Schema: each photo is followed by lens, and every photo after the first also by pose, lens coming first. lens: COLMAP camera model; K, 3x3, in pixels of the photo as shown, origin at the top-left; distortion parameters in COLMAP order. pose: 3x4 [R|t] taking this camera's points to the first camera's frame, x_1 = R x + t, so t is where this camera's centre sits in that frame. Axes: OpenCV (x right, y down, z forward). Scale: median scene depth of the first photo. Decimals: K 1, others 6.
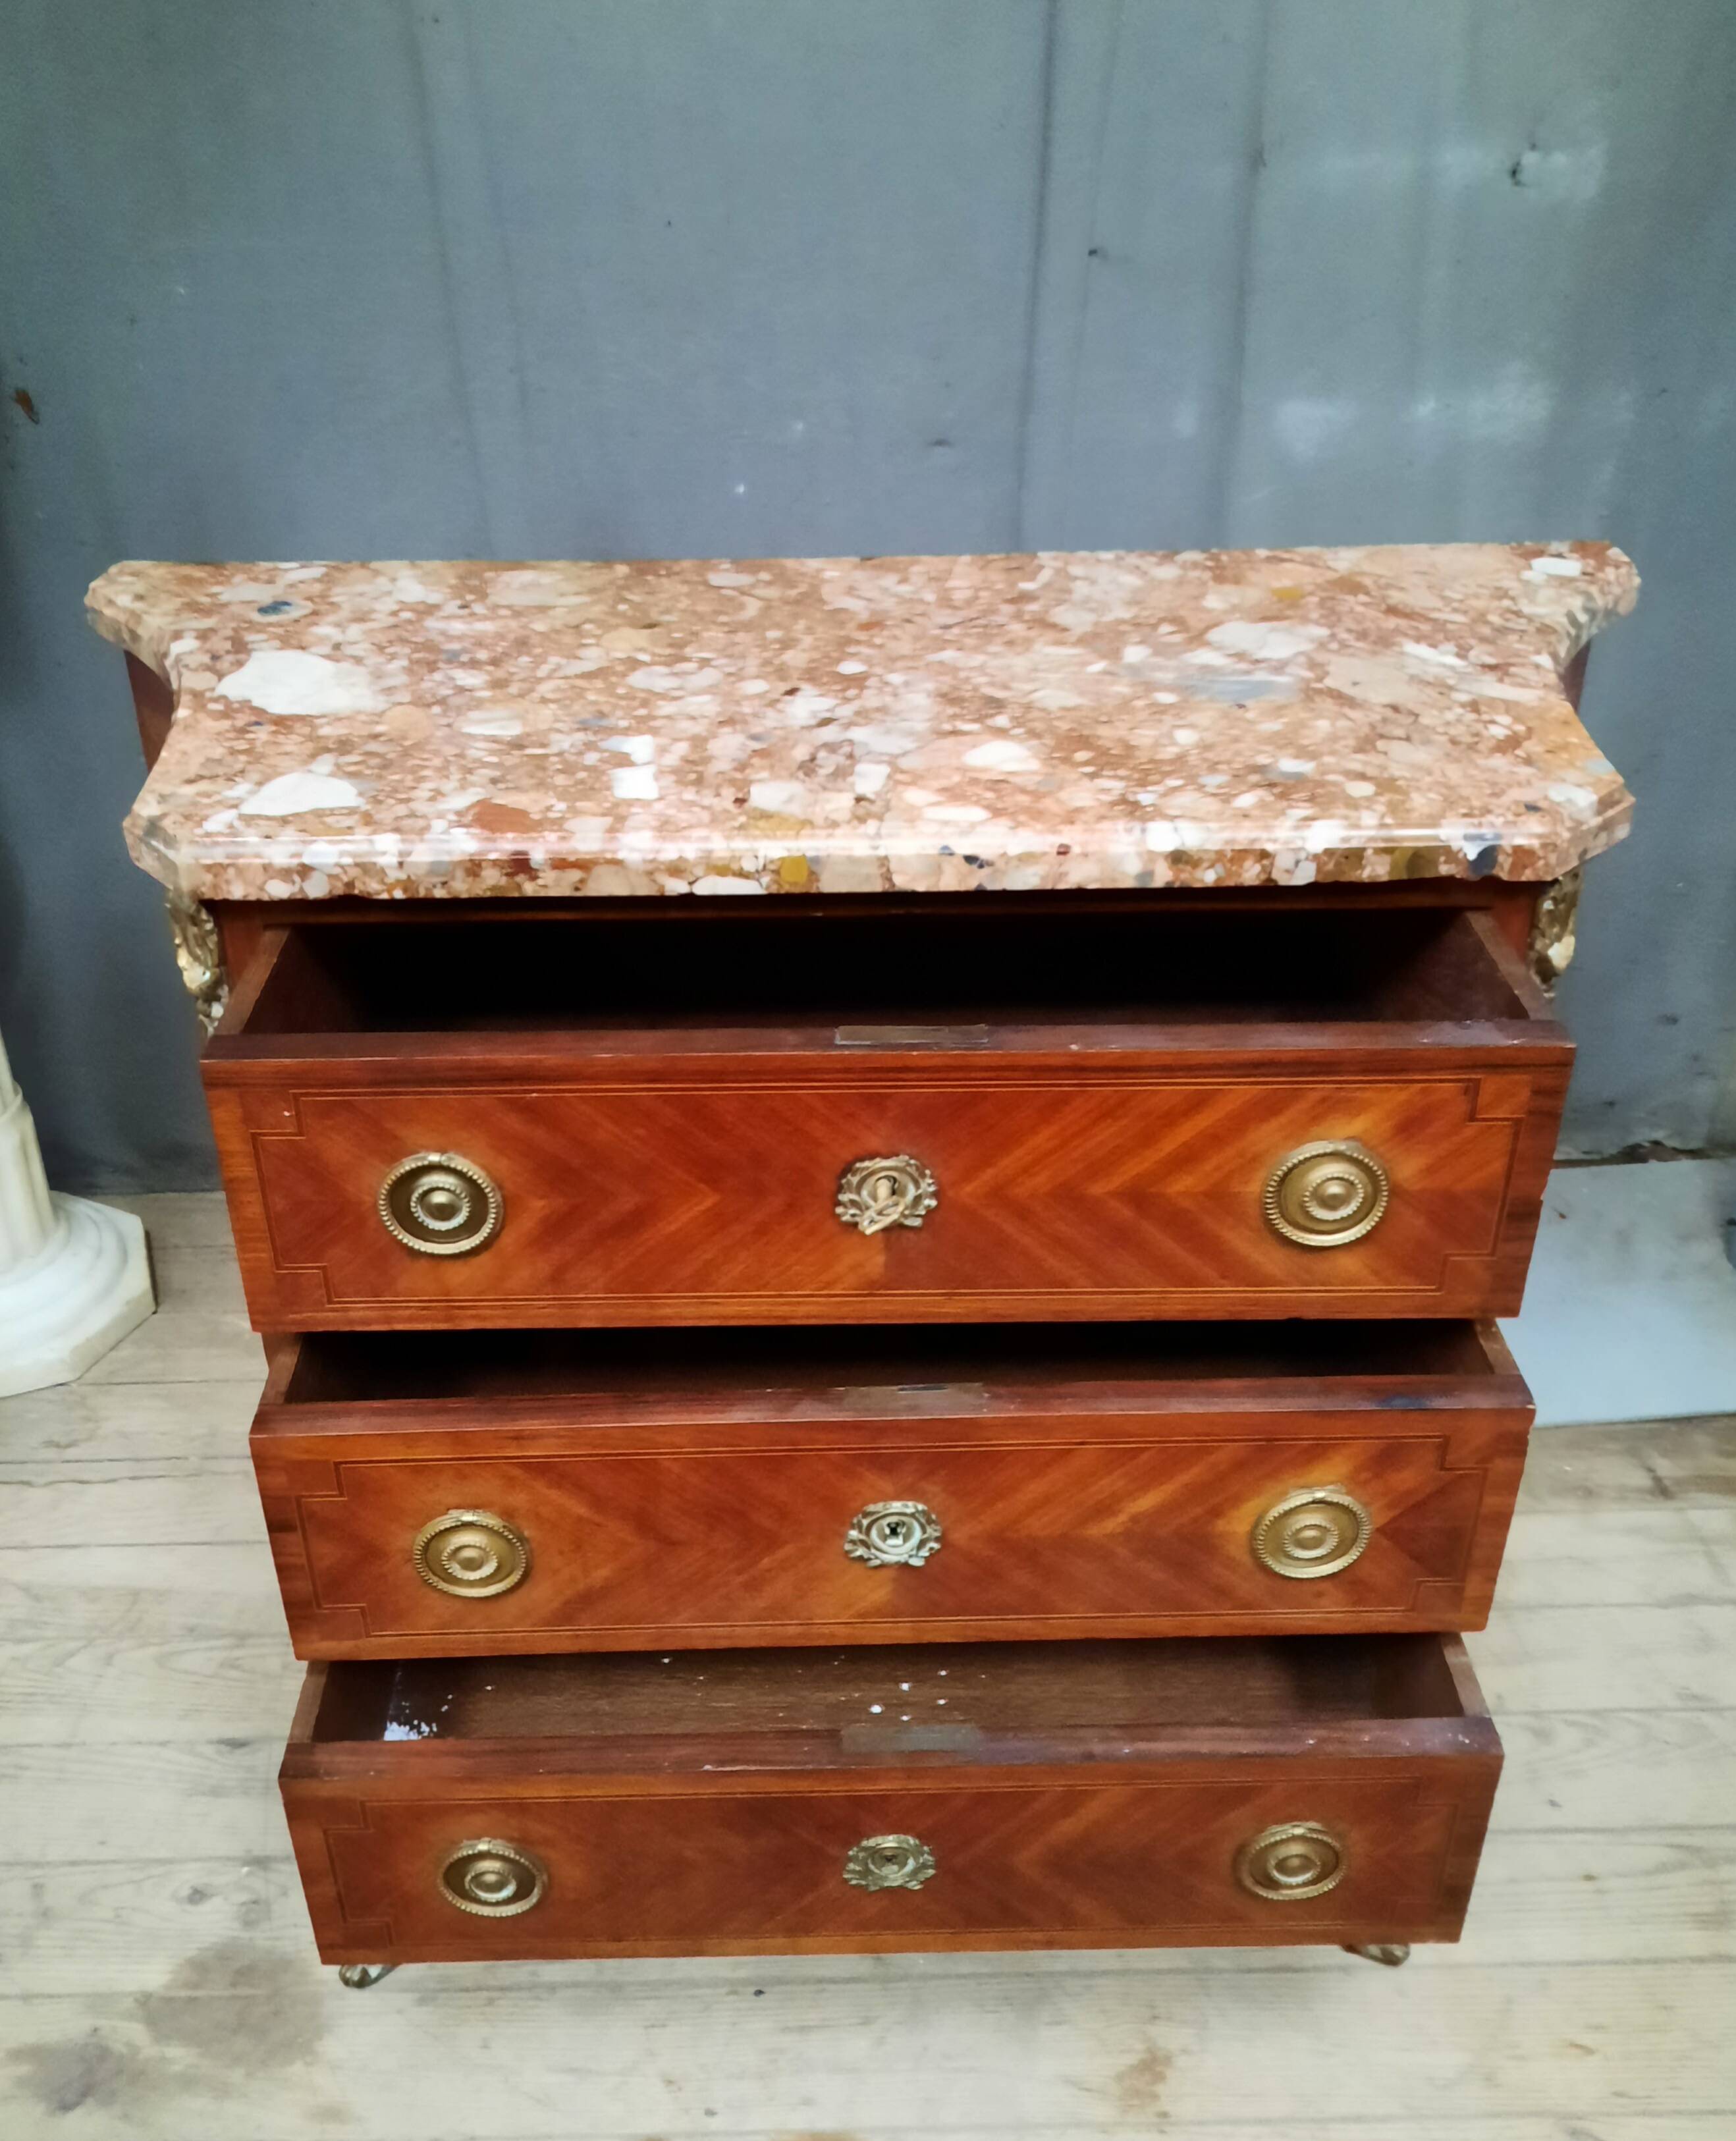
lens RADIAL K [[1932.0, 0, 823.8], [0, 1932.0, 972.8], [0, 0, 1]] dist [0.066831, -0.090583]
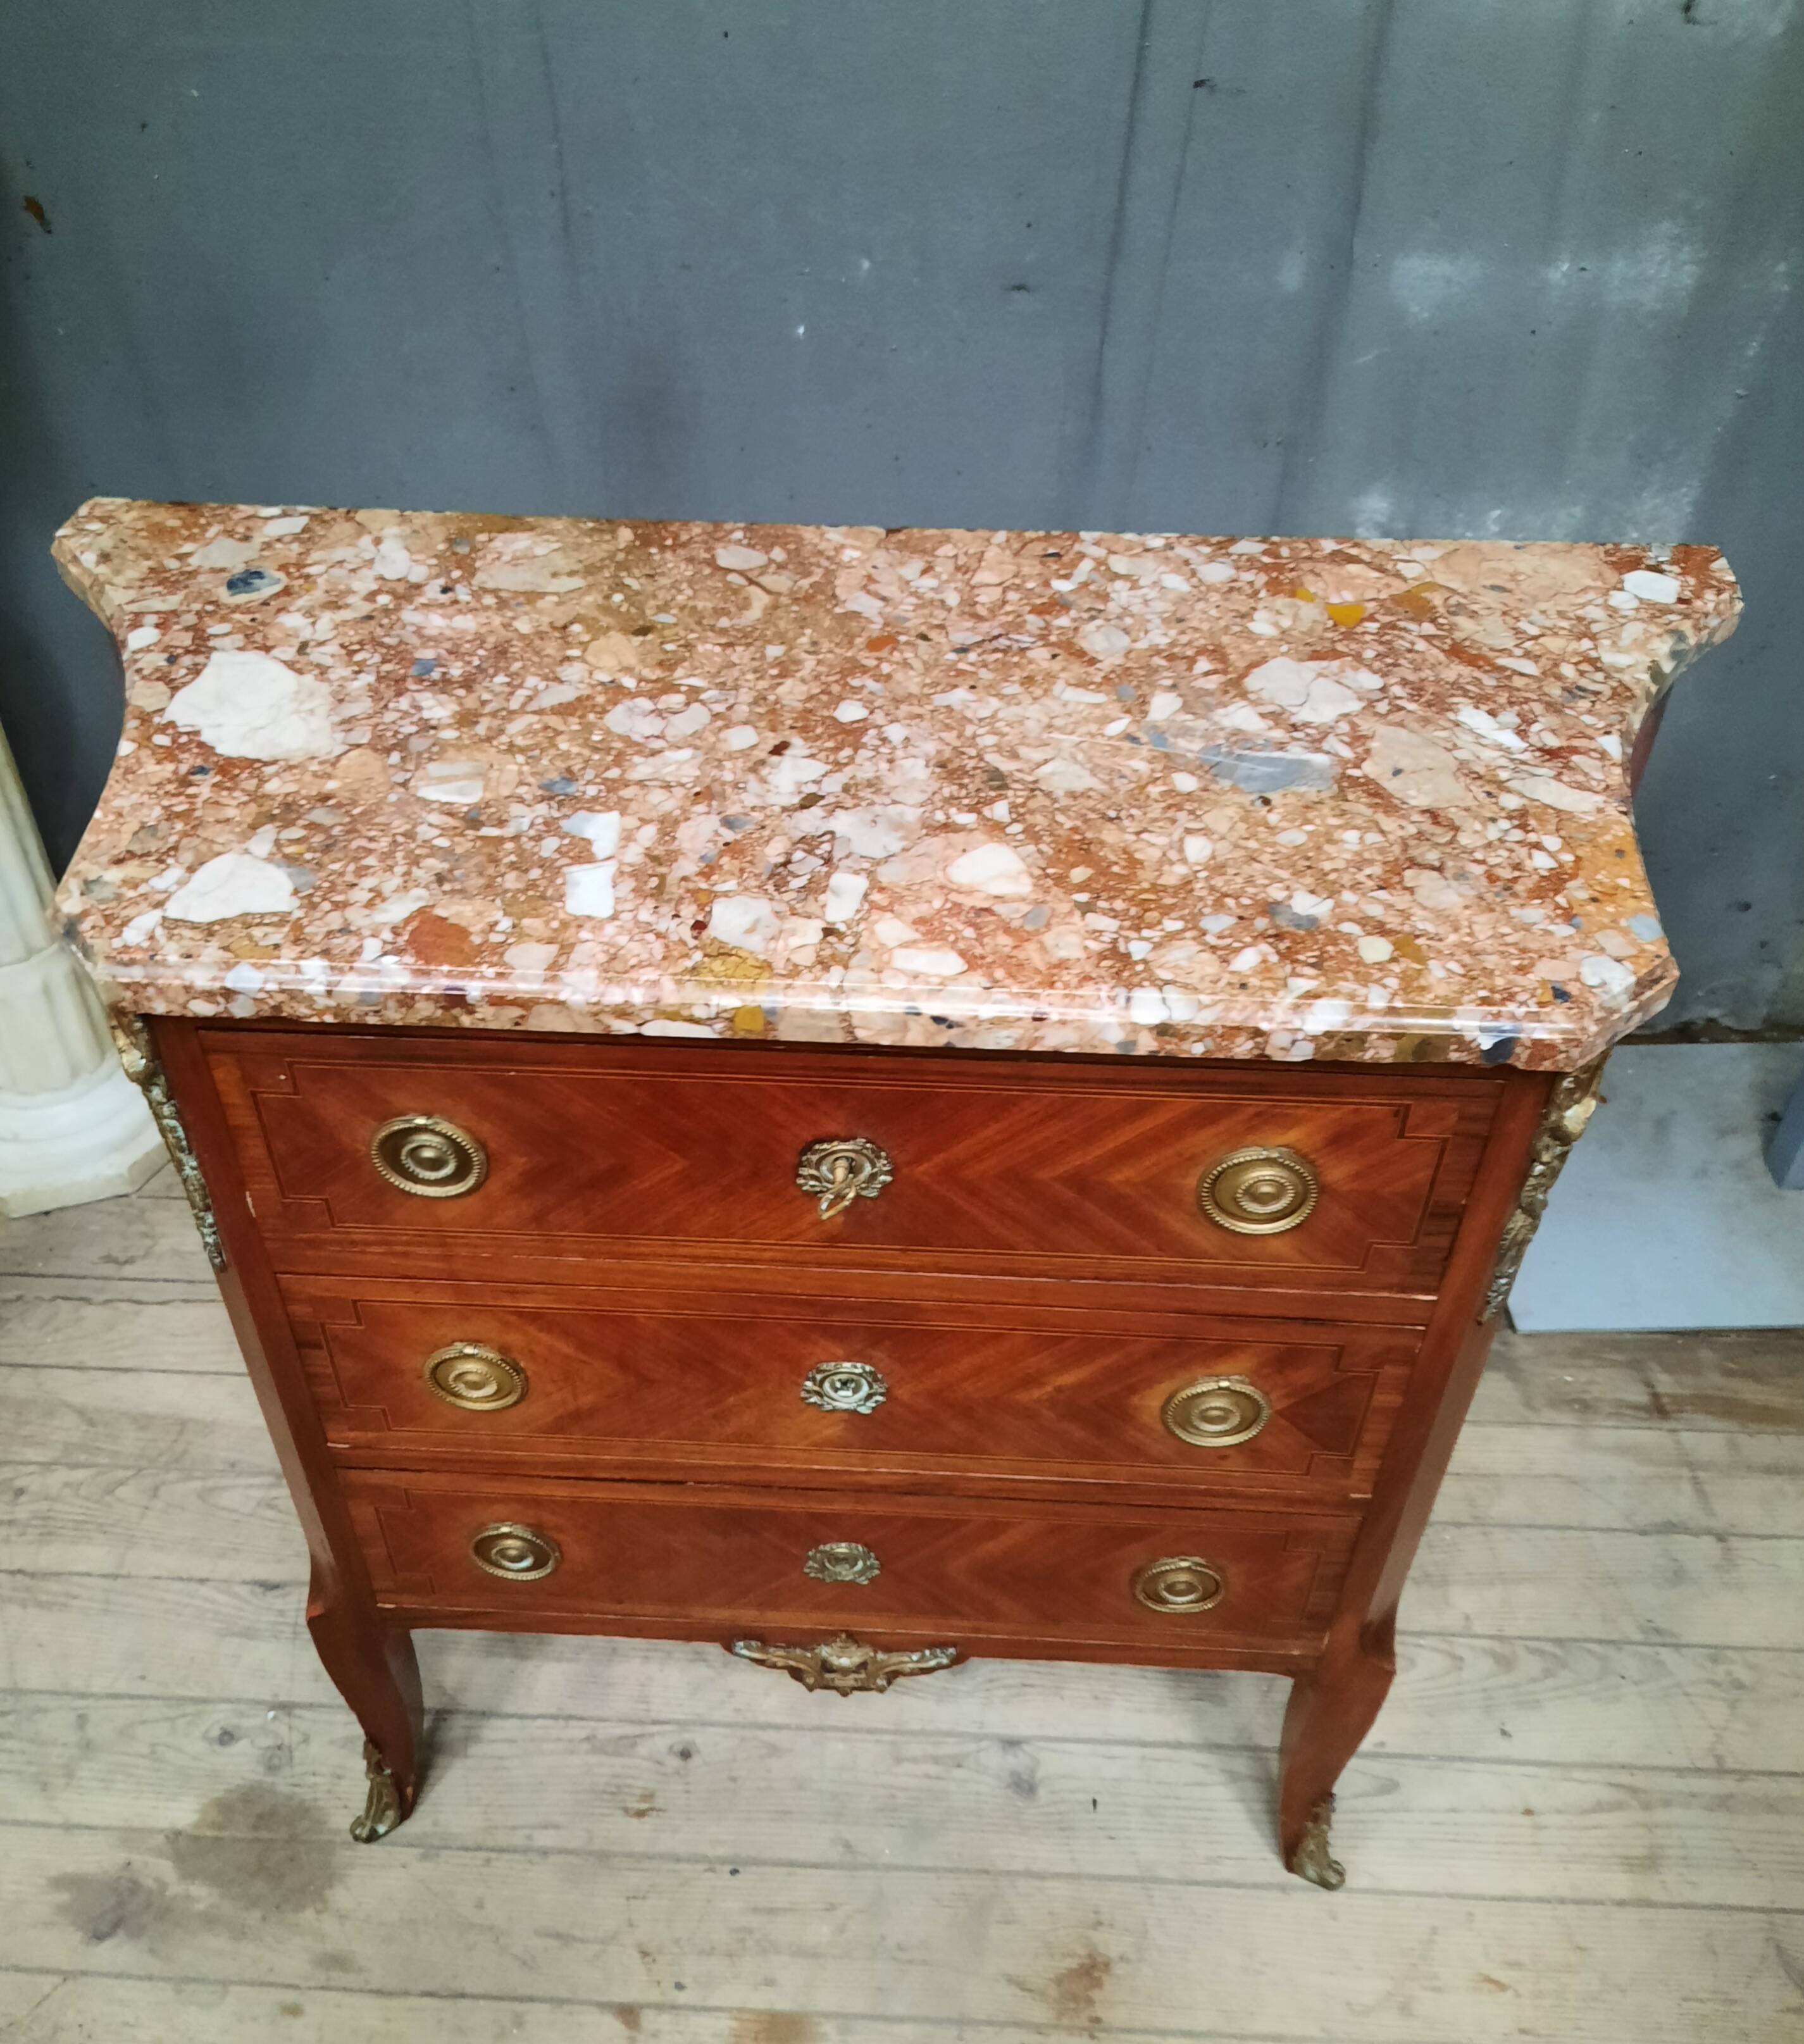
lens RADIAL K [[1855.2, 0, 862.5], [0, 1855.2, 976.4], [0, 0, 1]] dist [0.050894, -0.069583]
pose [[0.997887, 0.053975, -0.036155, 0.068436], [-0.045490, 0.977855, 0.204281, -0.251073], [0.046381, -0.202205, 0.978244, 0.130988]]
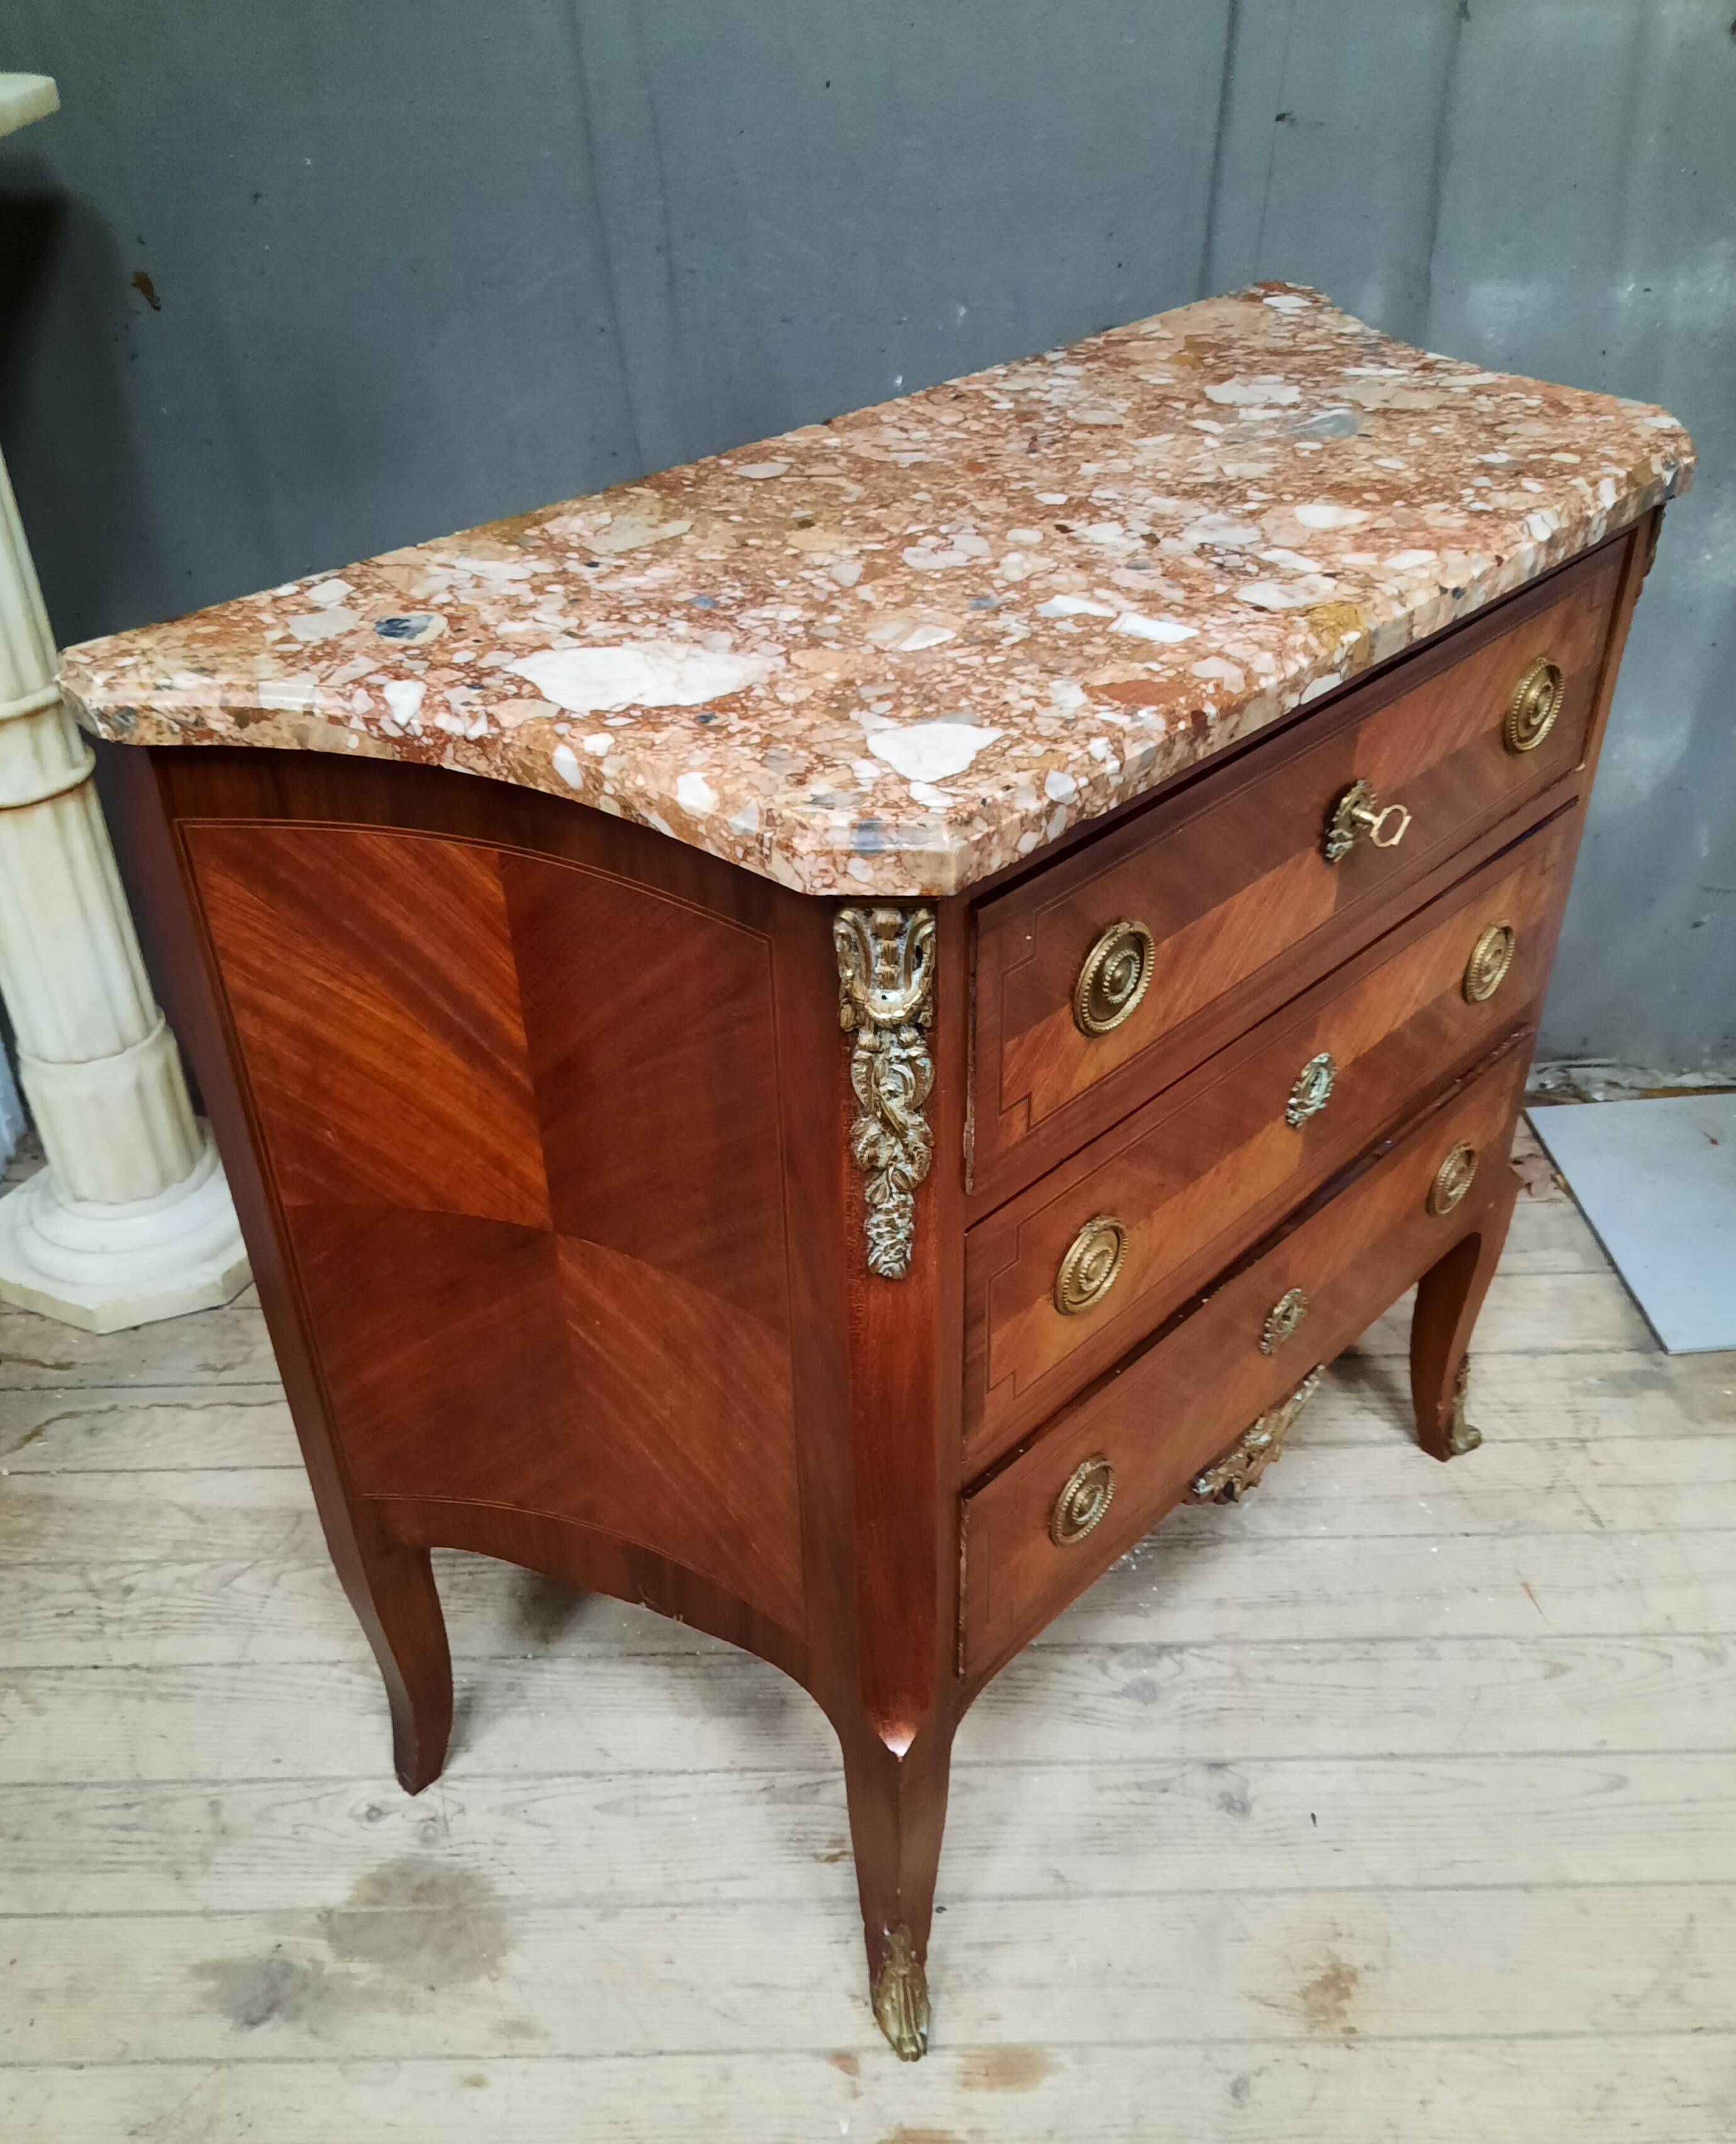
lens RADIAL K [[1857.0, 0, 895.1], [0, 1857.0, 1066.8], [0, 0, 1]] dist [0.070348, -0.134435]
pose [[0.698933, -0.409565, 0.586301, -0.821938], [0.361471, 0.909670, 0.204546, -0.138662], [-0.617116, 0.068967, 0.783844, 0.391597]]
